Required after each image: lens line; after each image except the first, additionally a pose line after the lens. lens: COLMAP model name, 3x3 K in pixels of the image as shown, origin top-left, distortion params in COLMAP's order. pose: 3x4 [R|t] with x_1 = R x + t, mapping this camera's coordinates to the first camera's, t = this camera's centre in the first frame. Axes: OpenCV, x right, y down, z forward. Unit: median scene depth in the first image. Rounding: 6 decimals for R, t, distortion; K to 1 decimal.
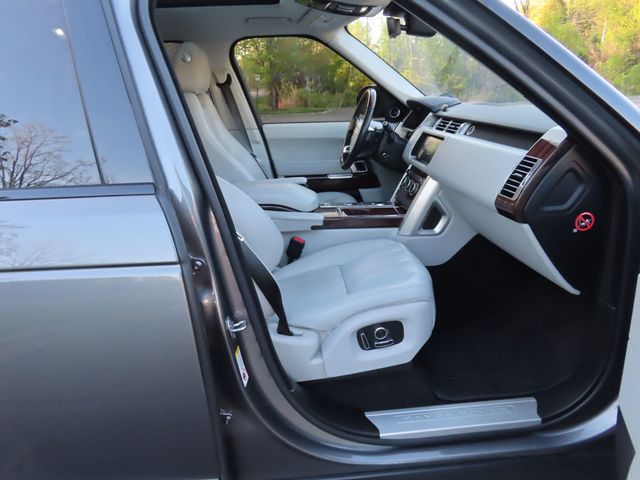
lens RADIAL K [[452.5, 0, 321.9], [0, 452.5, 243.9], [0, 0, 1]] dist [-0.018288, 0.014598]
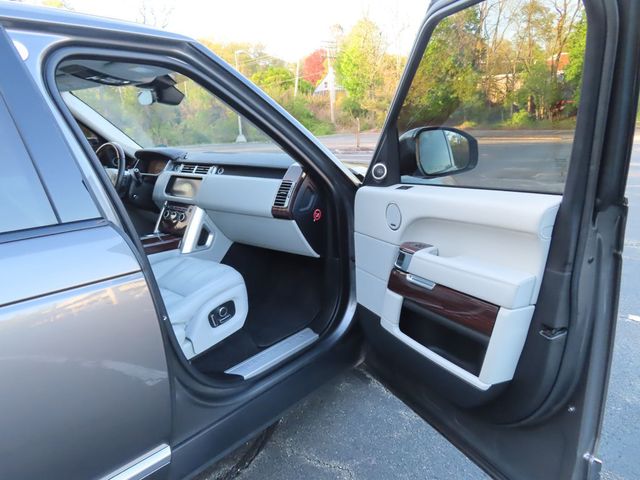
lens RADIAL K [[452.5, 0, 316.8], [0, 452.5, 244.4], [0, 0, 1]] dist [-0.018288, 0.014598]
pose [[0.694469, -0.162056, 0.701035, -0.627206], [0.228927, 0.973442, -0.001755, 0.061341], [-0.682133, 0.161705, 0.713124, -0.246894]]
